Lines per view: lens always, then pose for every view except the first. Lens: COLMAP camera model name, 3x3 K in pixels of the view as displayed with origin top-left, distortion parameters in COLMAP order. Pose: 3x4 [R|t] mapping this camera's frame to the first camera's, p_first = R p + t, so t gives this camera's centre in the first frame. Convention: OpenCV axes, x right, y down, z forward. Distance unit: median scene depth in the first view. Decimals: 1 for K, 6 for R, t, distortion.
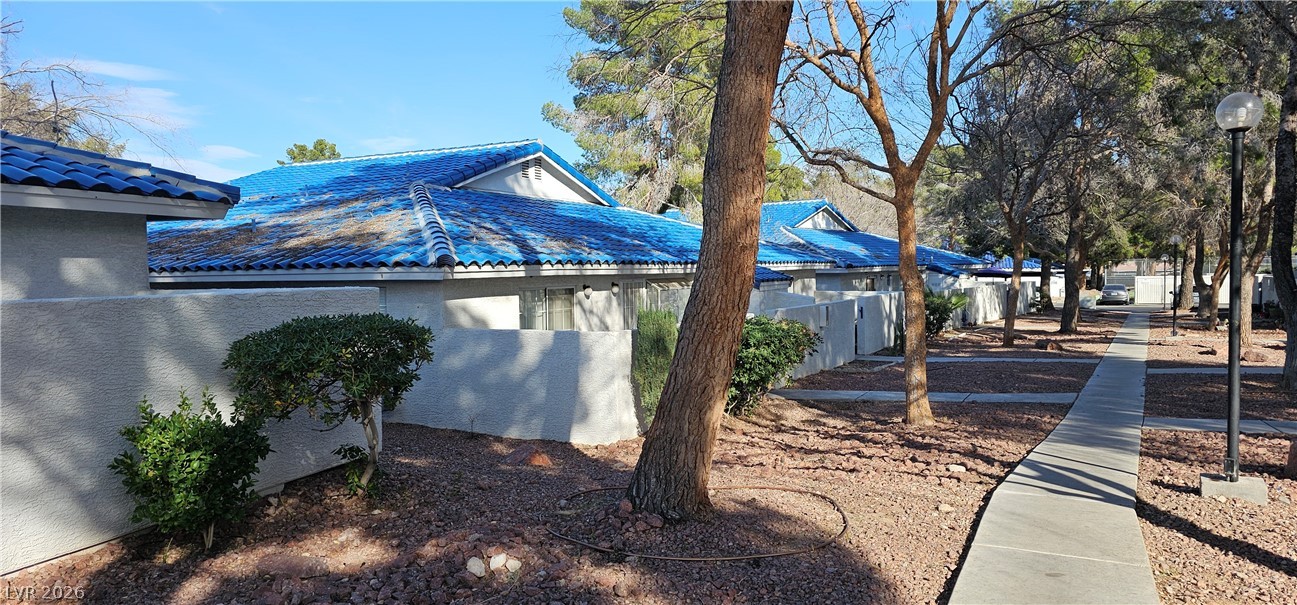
lens RADIAL K [[858.7, 0, 644.9], [0, 858.7, 306.9], [0, 0, 1]] dist [0.076932, -0.069850]
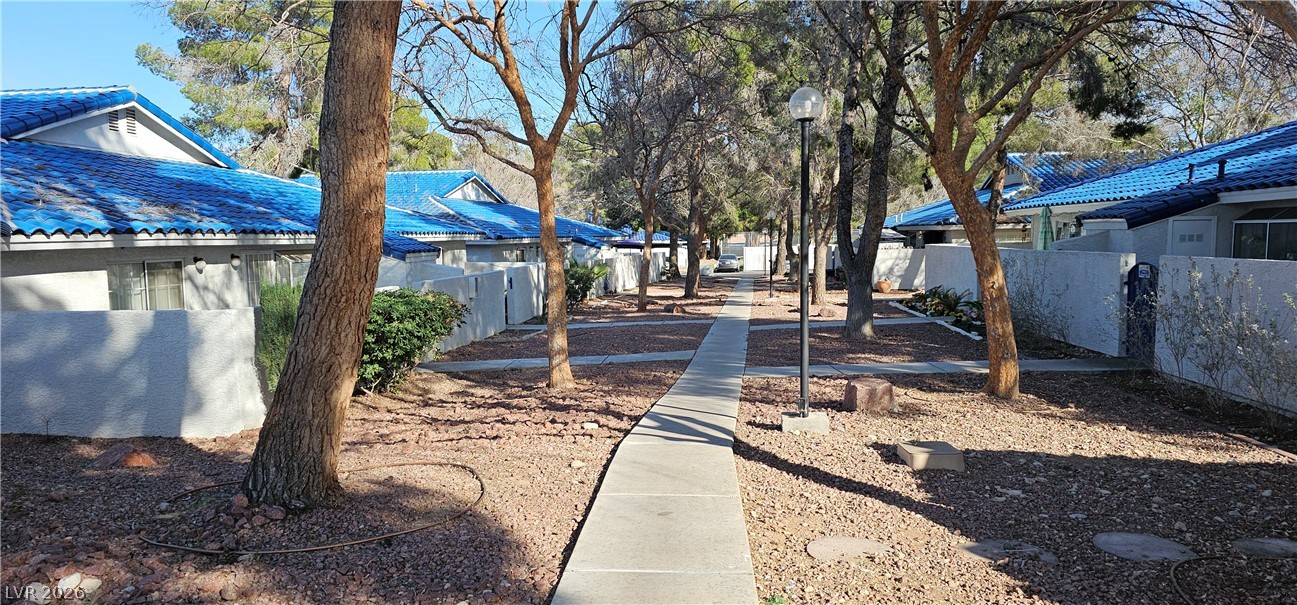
lens RADIAL K [[858.7, 0, 642.2], [0, 858.7, 316.6], [0, 0, 1]] dist [0.076932, -0.069850]
pose [[0.924077, -0.035228, 0.380580, 0.012698], [0.018545, 0.998703, 0.047416, 0.001393], [-0.381757, -0.036758, 0.923532, 0.002182]]
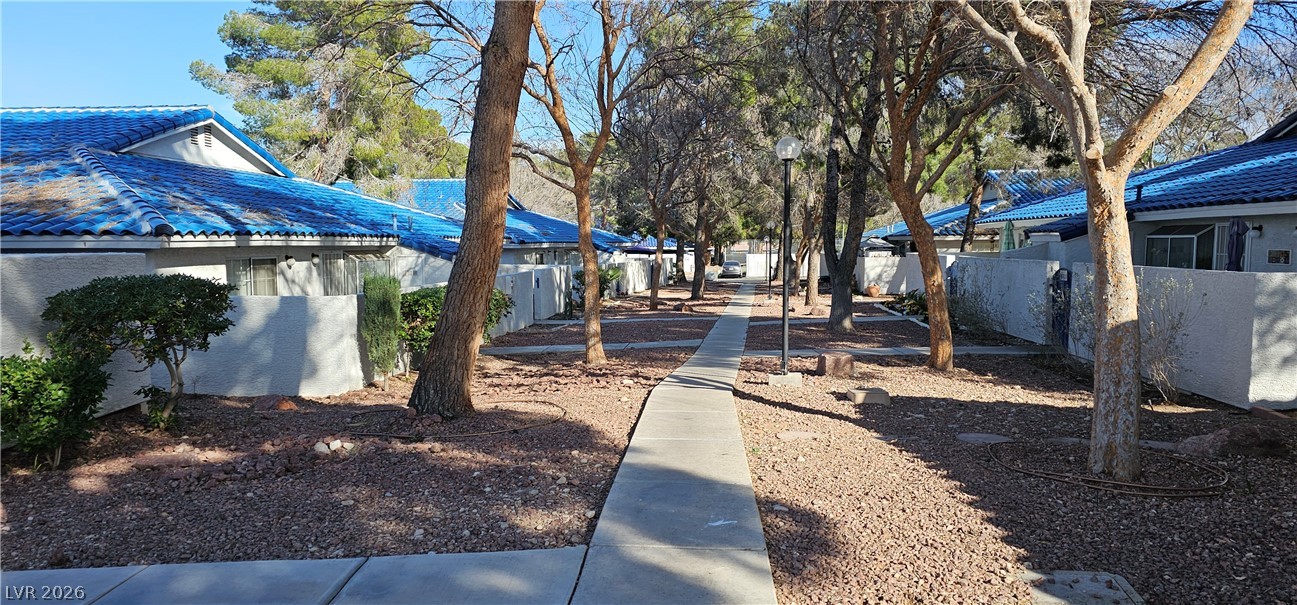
lens RADIAL K [[858.7, 0, 659.6], [0, 858.7, 325.3], [0, 0, 1]] dist [0.076932, -0.069850]
pose [[0.917890, -0.026472, 0.395950, -0.097376], [0.007196, 0.998719, 0.050089, 0.012467], [-0.396769, -0.043126, 0.916905, -0.205200]]
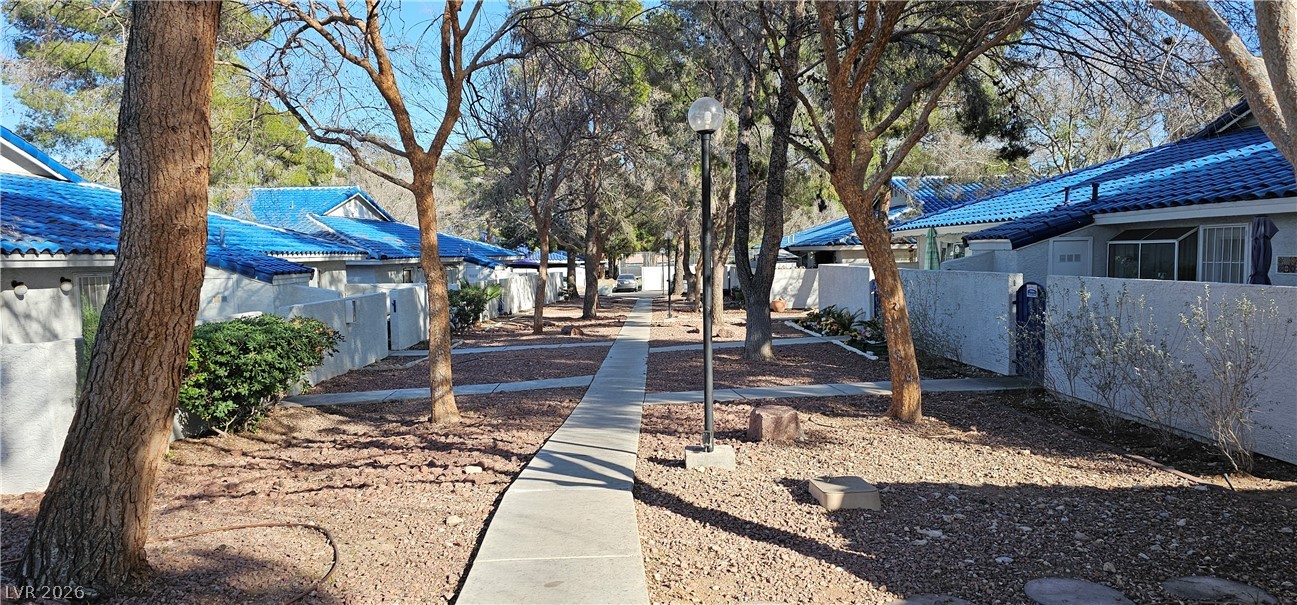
lens RADIAL K [[858.7, 0, 655.2], [0, 858.7, 311.0], [0, 0, 1]] dist [0.076932, -0.069850]
pose [[0.865127, -0.032833, 0.500477, 0.040248], [0.025630, 0.999445, 0.021263, -0.001526], [-0.500898, -0.005568, 0.865489, 0.052240]]
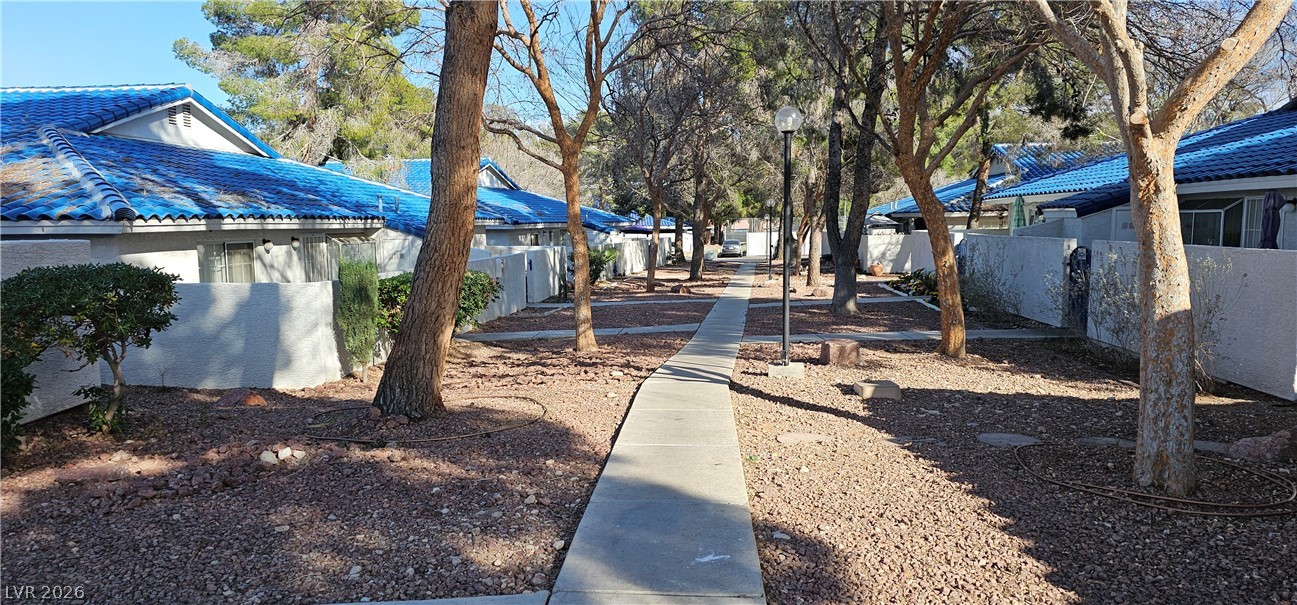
lens RADIAL K [[858.7, 0, 650.5], [0, 858.7, 323.8], [0, 0, 1]] dist [0.076932, -0.069850]
pose [[0.922106, -0.042114, 0.384639, -0.063963], [0.015342, 0.997257, 0.072410, 0.007847], [-0.386633, -0.060868, 0.920223, -0.151522]]
